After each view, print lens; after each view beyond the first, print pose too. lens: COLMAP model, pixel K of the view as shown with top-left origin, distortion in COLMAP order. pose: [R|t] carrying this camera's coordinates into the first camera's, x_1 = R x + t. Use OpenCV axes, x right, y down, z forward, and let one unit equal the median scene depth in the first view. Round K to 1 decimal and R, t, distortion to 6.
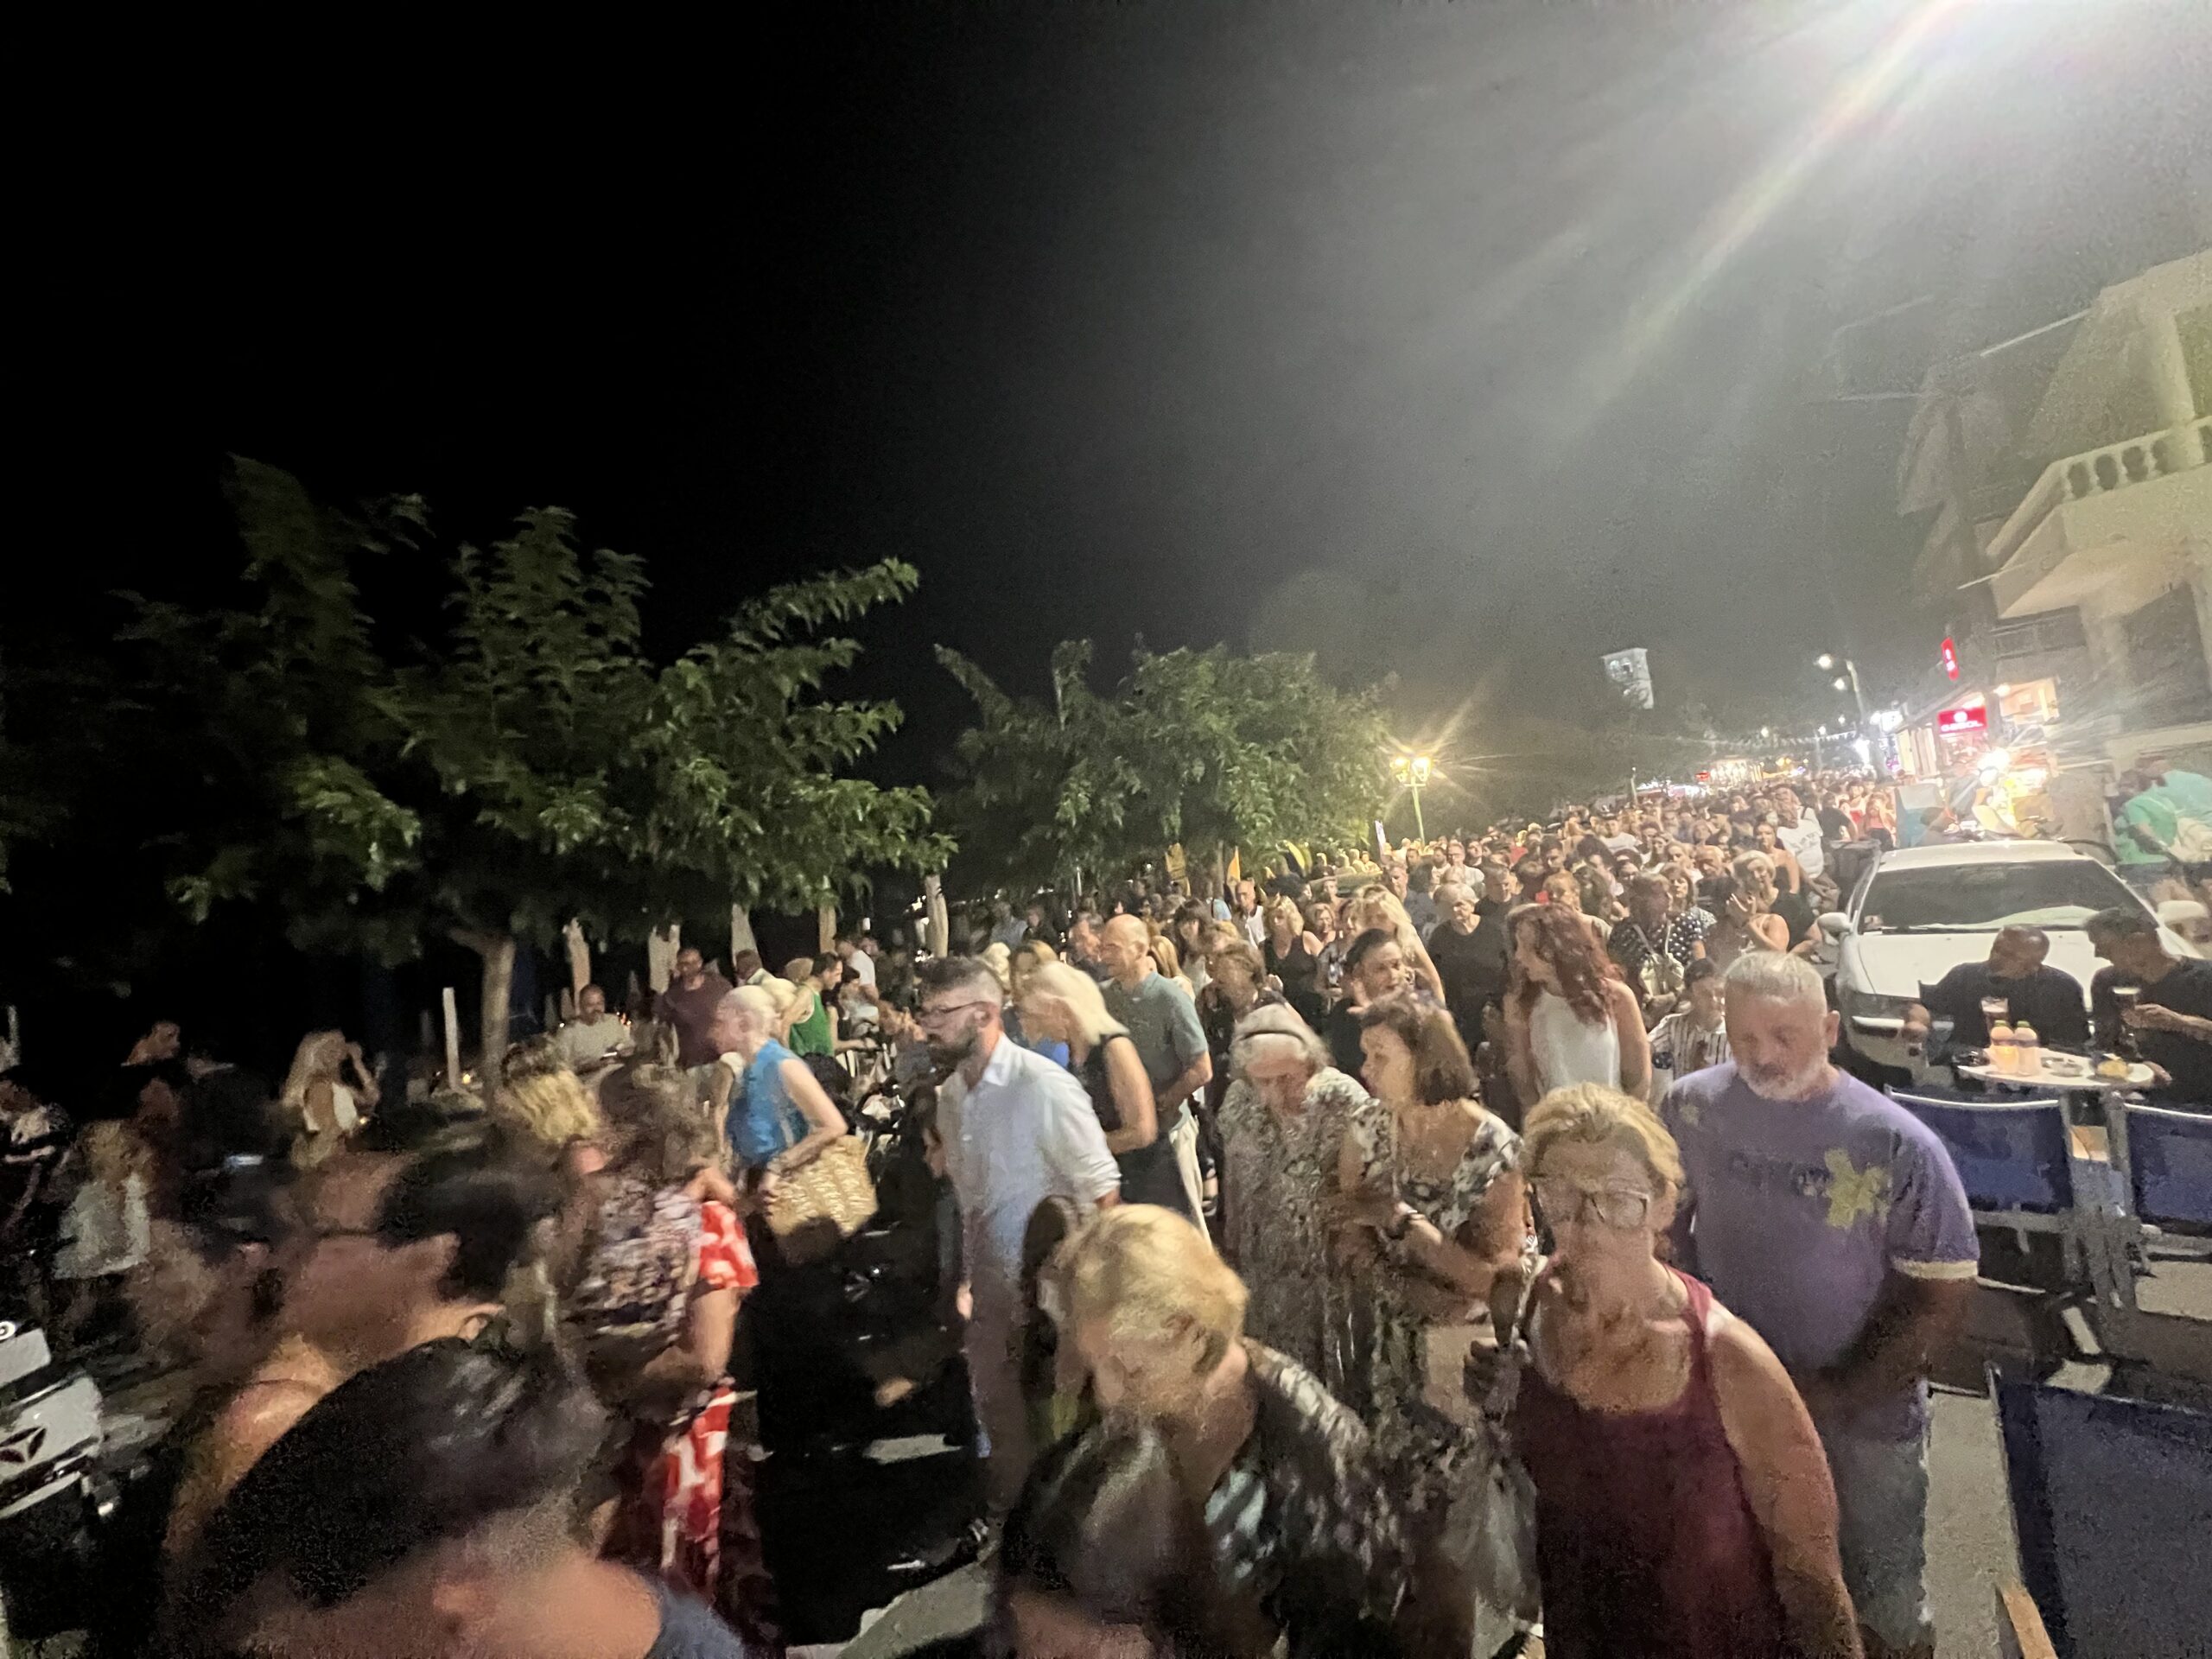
lens RADIAL K [[896.2, 0, 1108.8], [0, 896.2, 820.3], [0, 0, 1]] dist [0.016764, -0.000055]
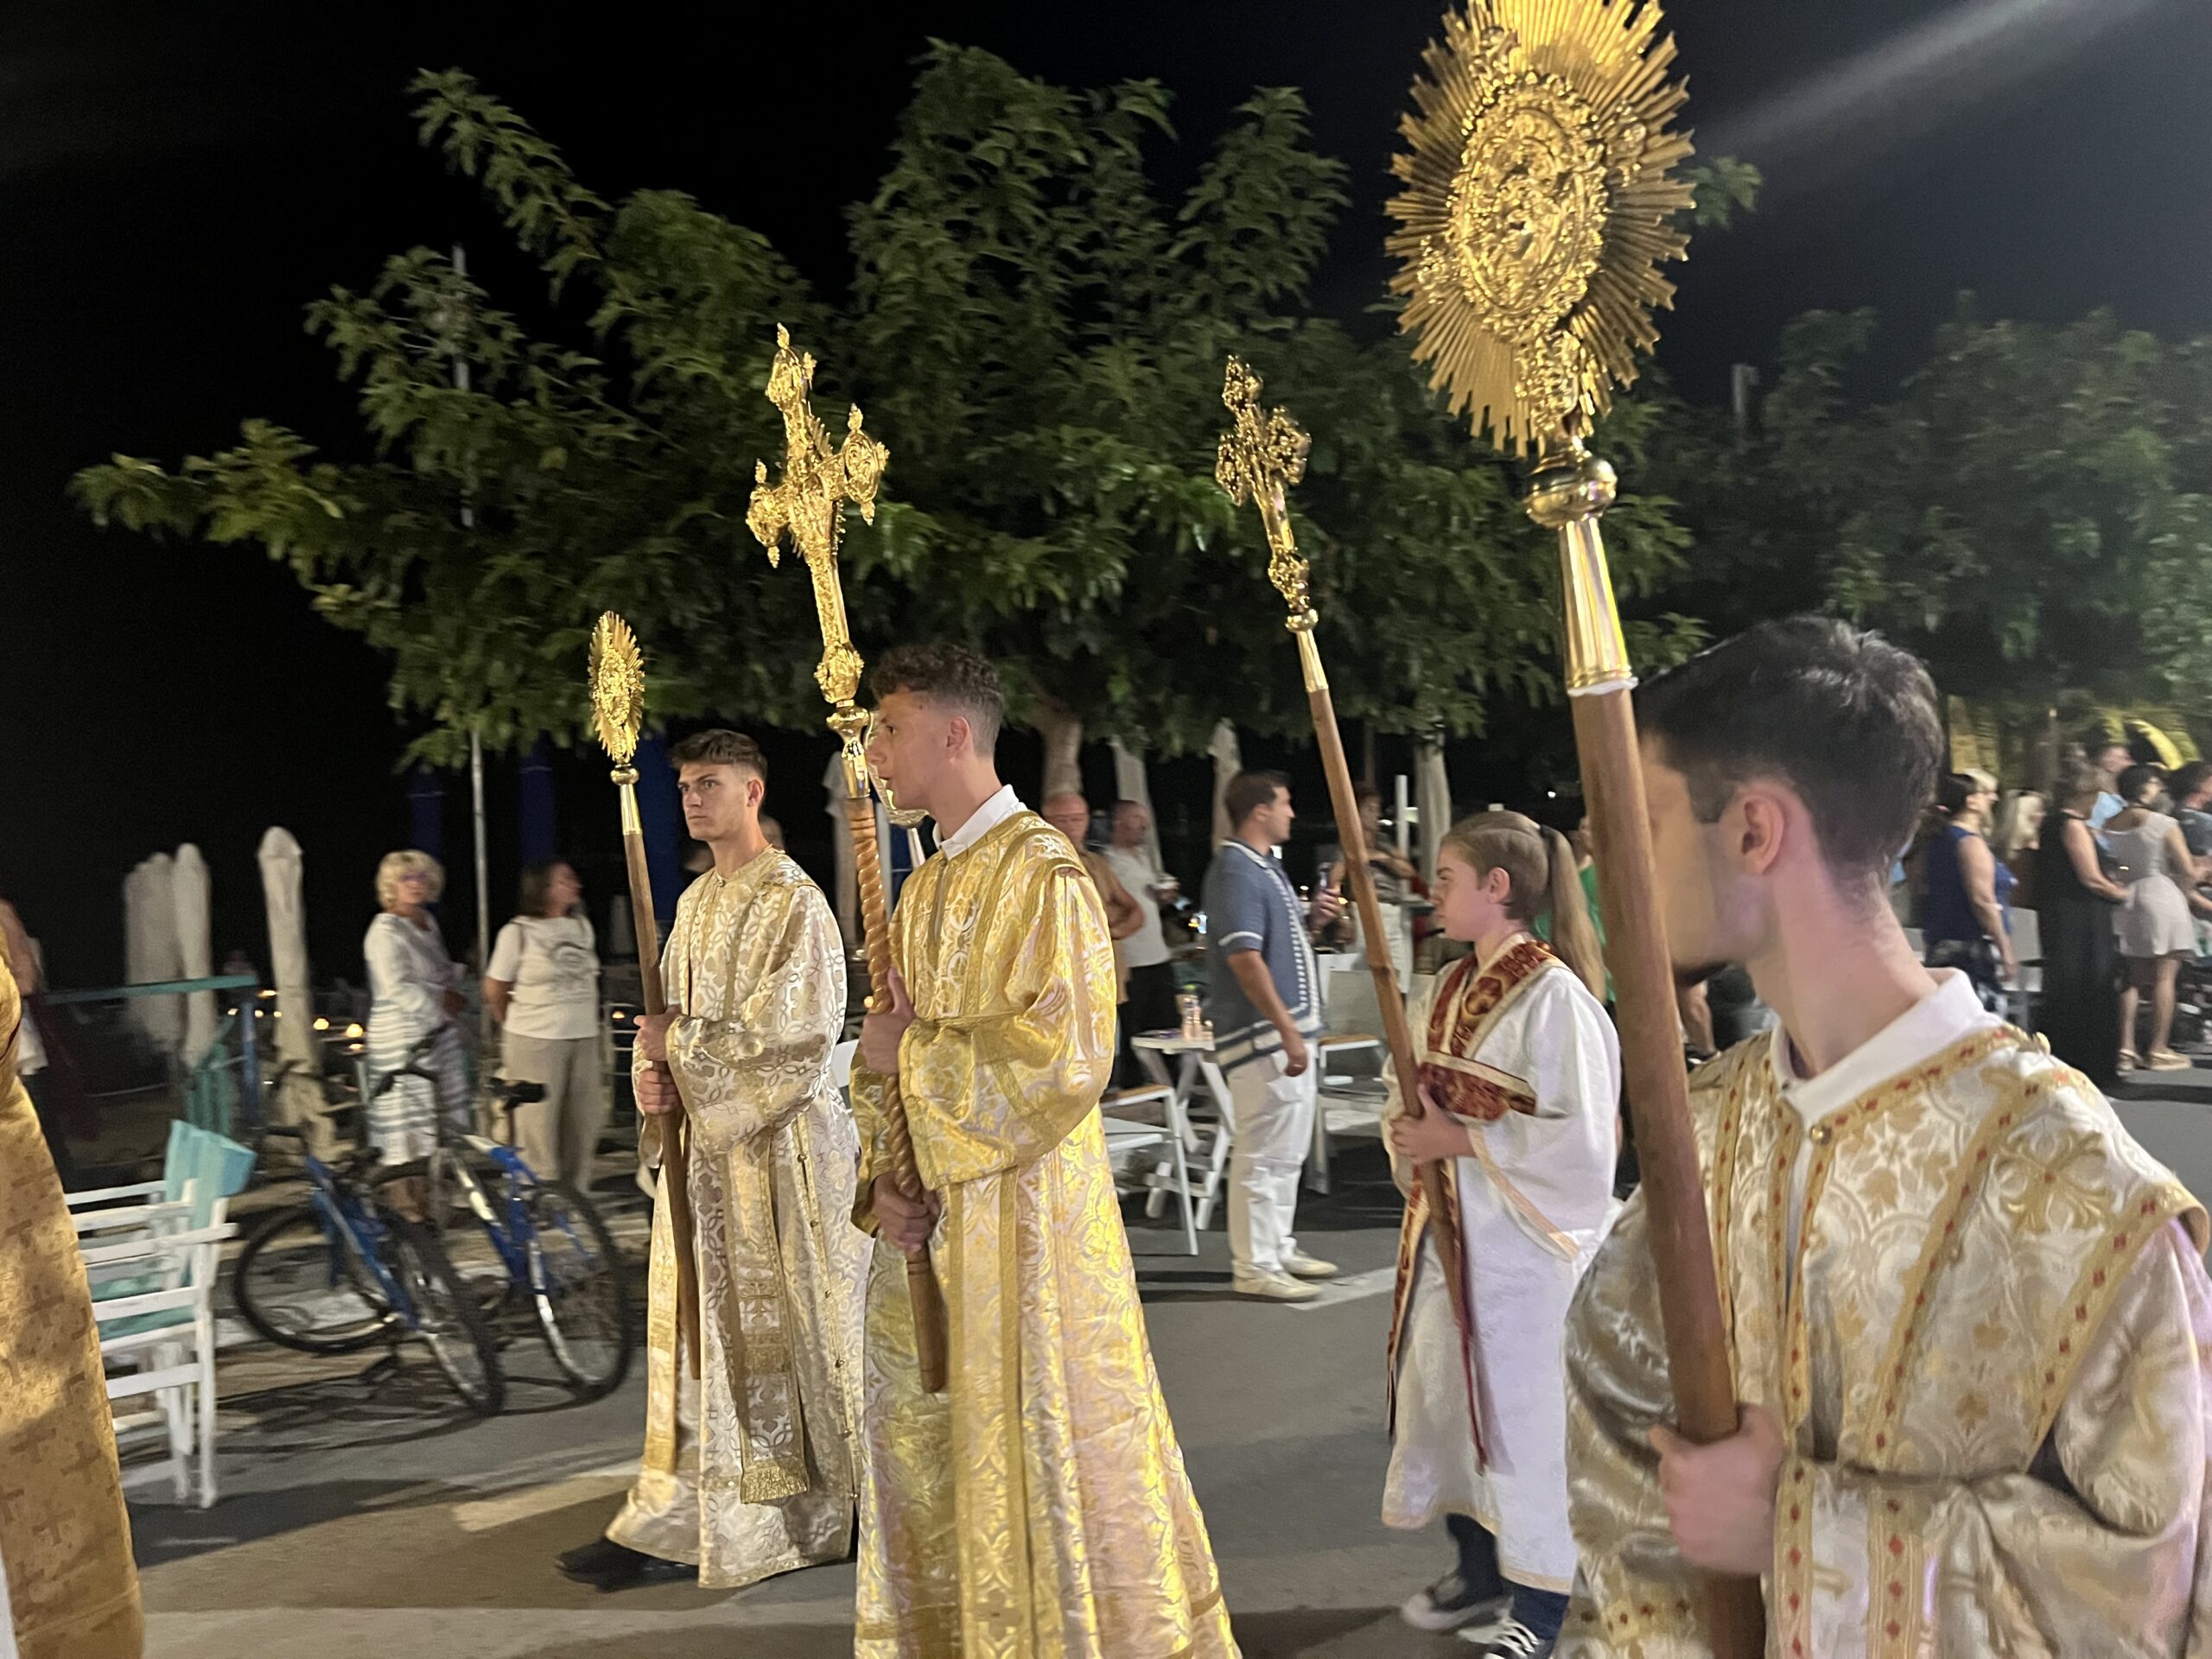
lens RADIAL K [[1687.5, 0, 1106.0], [0, 1687.5, 829.5], [0, 0, 1]] dist [0.099347, -0.127059]
pose [[0.954943, 0.087388, -0.283632, -0.238372], [-0.061317, 0.993142, 0.099544, 0.079121], [0.290386, -0.077668, 0.953753, -0.282106]]
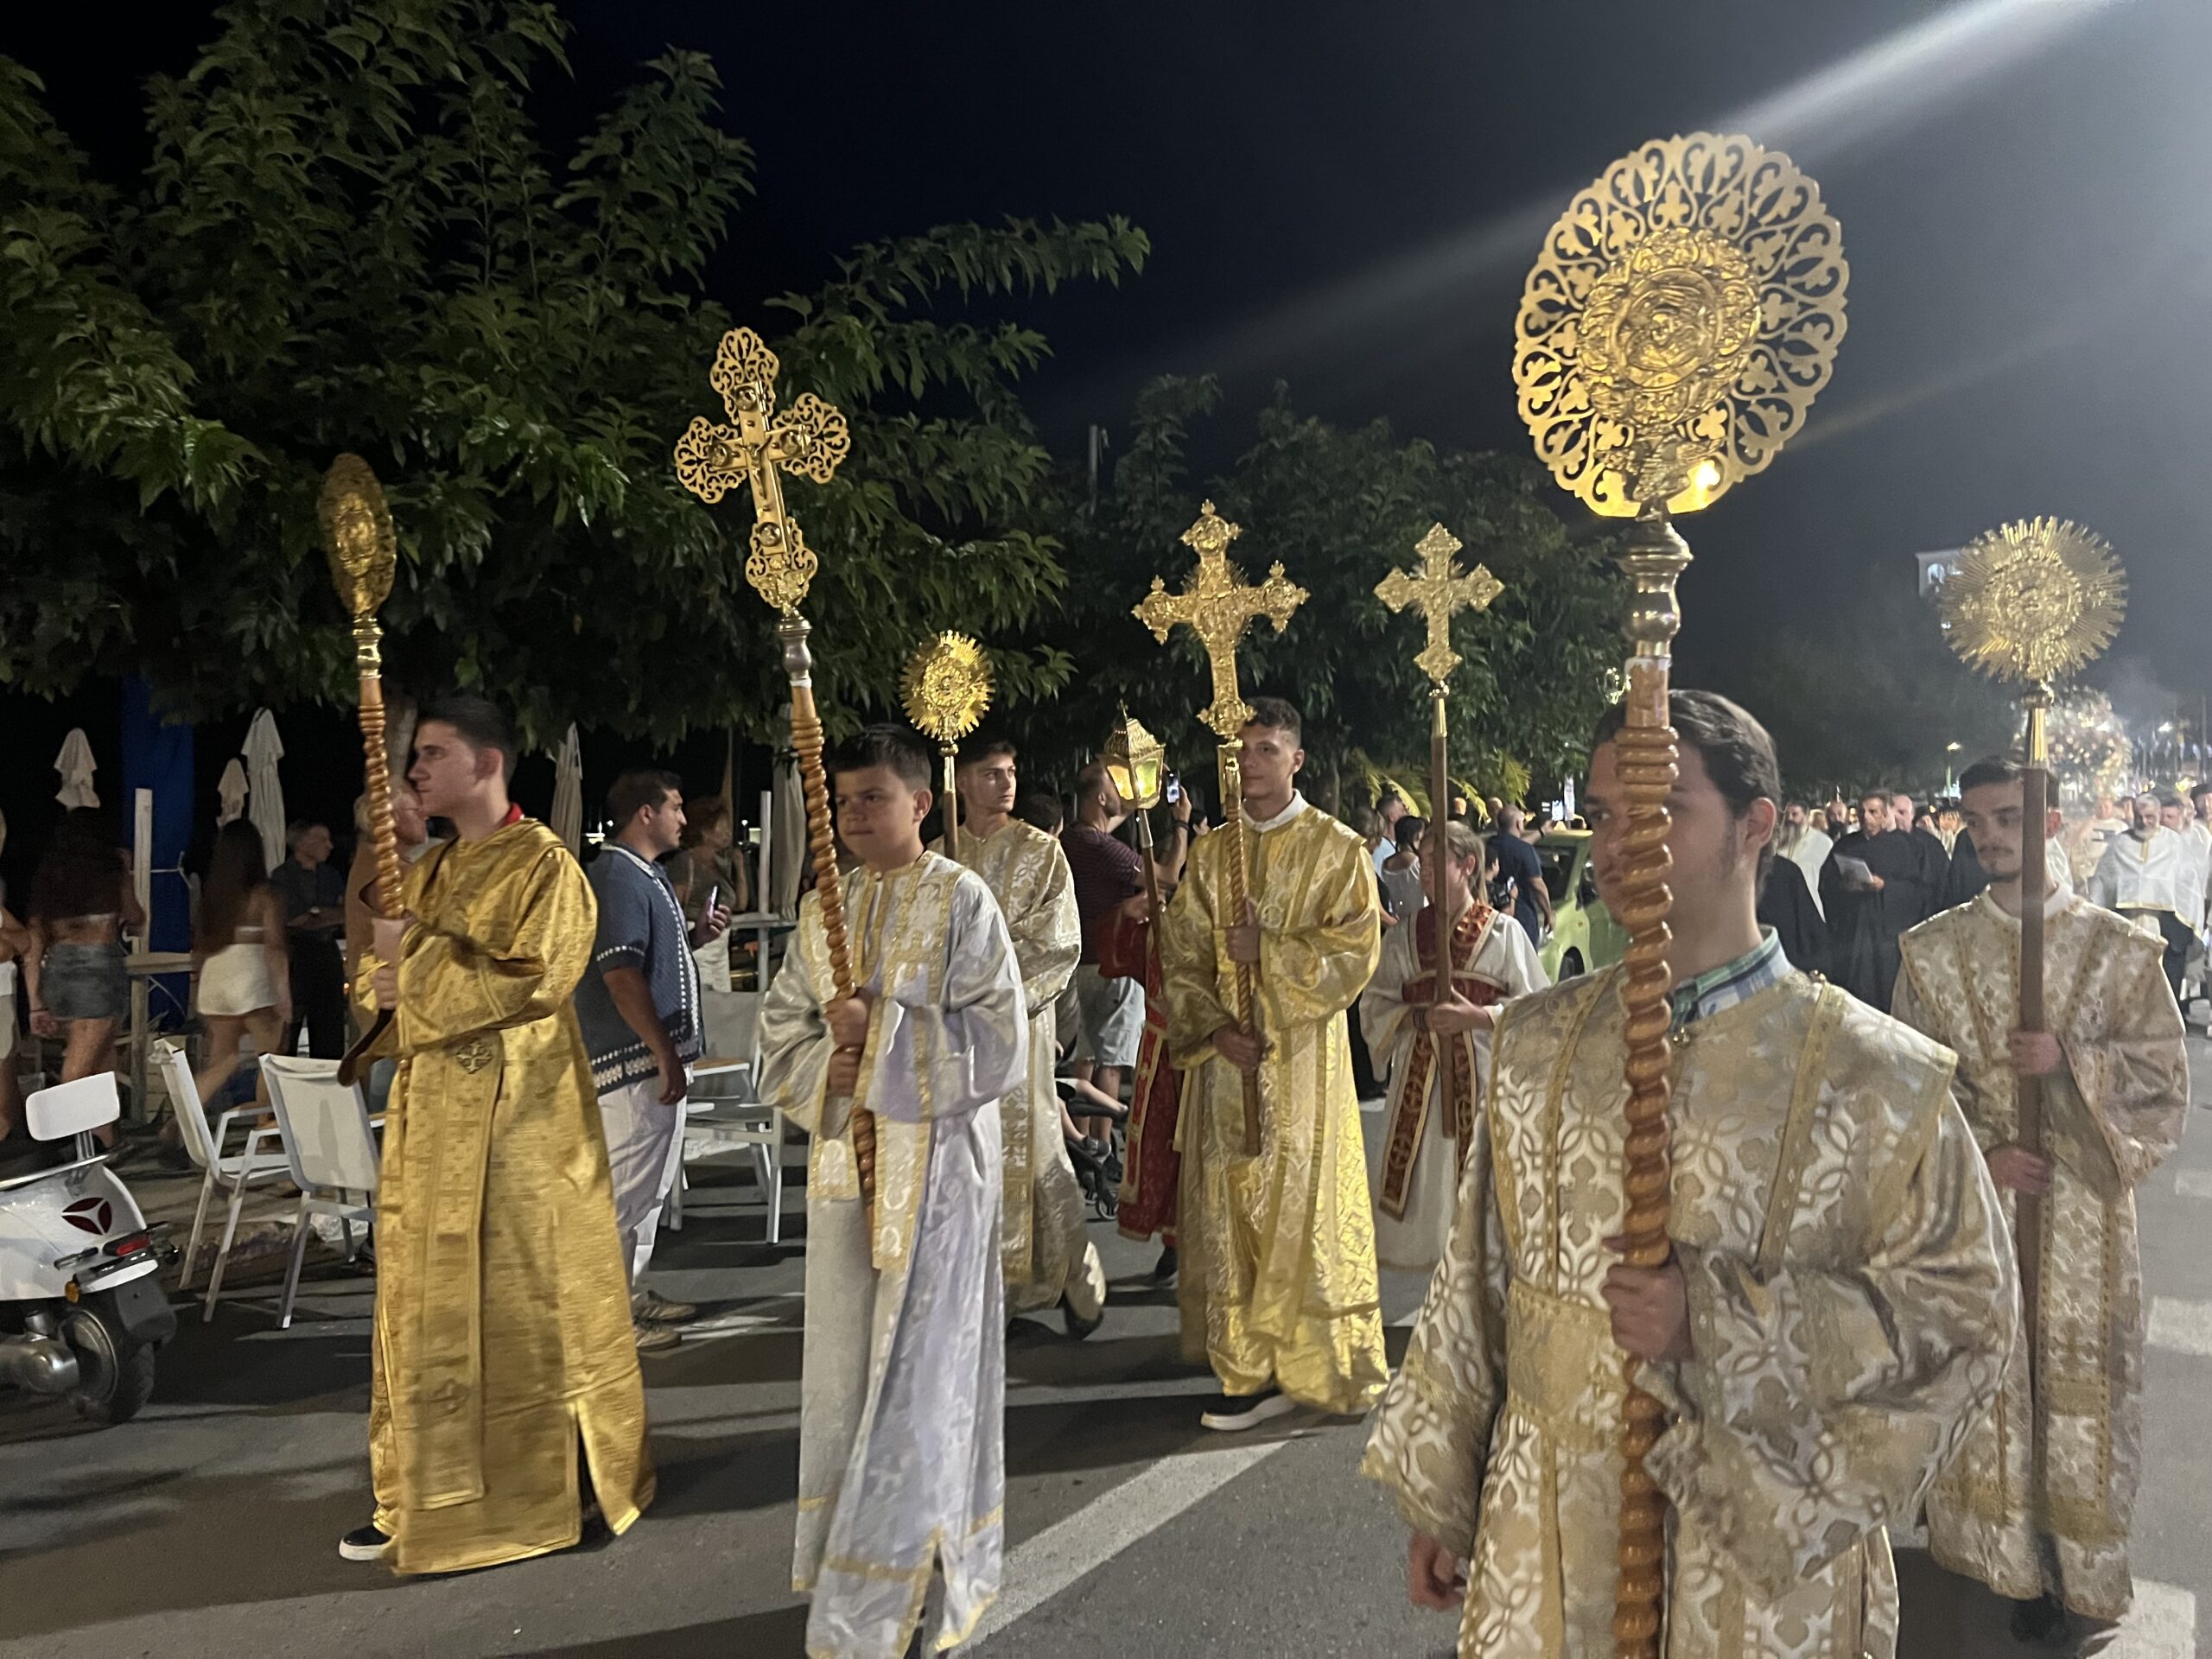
lens RADIAL K [[1677.8, 0, 1178.6], [0, 1677.8, 825.0], [0, 0, 1]] dist [-0.002527, -0.000189]
pose [[0.982290, 0.130856, 0.134100, -0.265406], [-0.137618, 0.989577, 0.042418, 0.087315], [-0.127151, -0.060121, 0.990060, -0.242314]]
